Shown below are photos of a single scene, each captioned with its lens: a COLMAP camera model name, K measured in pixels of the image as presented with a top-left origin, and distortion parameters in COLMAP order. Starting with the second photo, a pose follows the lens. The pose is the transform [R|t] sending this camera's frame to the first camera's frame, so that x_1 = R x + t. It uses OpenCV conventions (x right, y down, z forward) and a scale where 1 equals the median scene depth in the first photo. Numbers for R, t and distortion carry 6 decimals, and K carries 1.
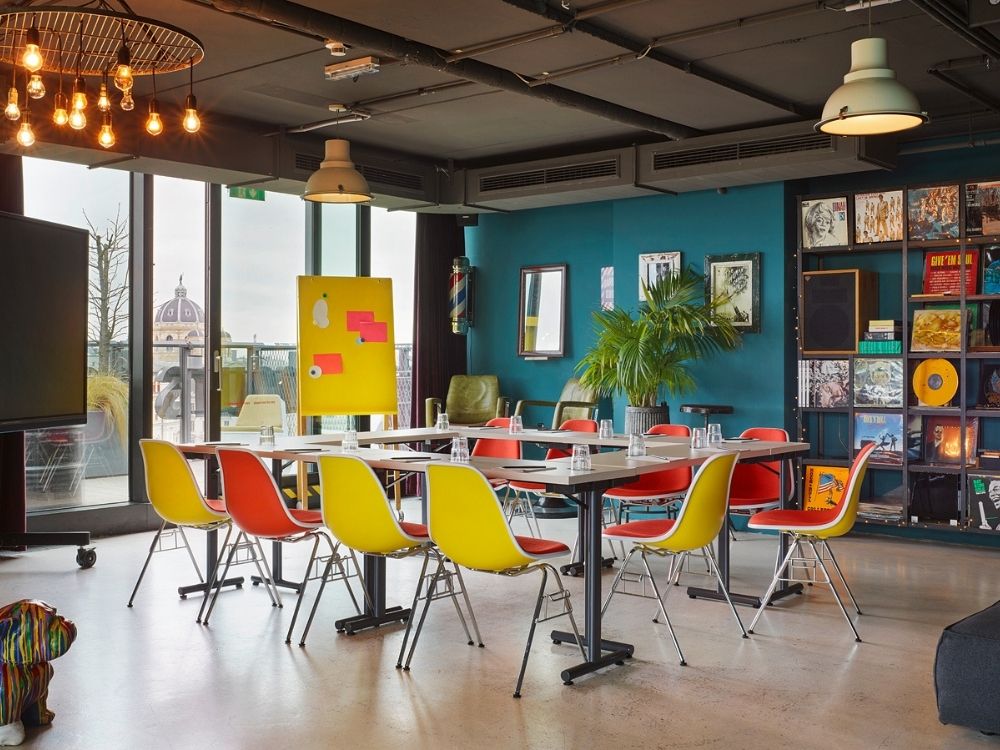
lens RADIAL K [[1215.3, 0, 499.7], [0, 1215.3, 275.9], [0, 0, 1]] dist [-0.036475, -0.004256]
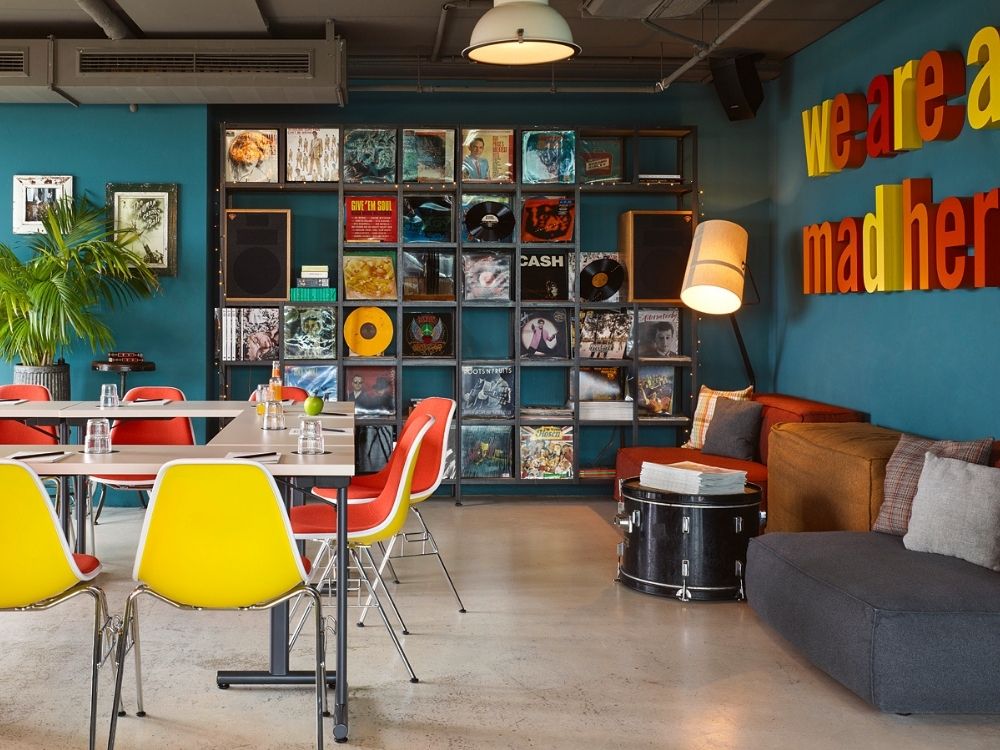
lens RADIAL K [[1215.3, 0, 499.7], [0, 1215.3, 275.9], [0, 0, 1]] dist [-0.036475, -0.004256]
pose [[0.713729, 0.019045, 0.700163, -0.234515], [-0.050498, 0.998428, 0.024318, 0.014276], [-0.698599, -0.052713, 0.713569, 0.227460]]
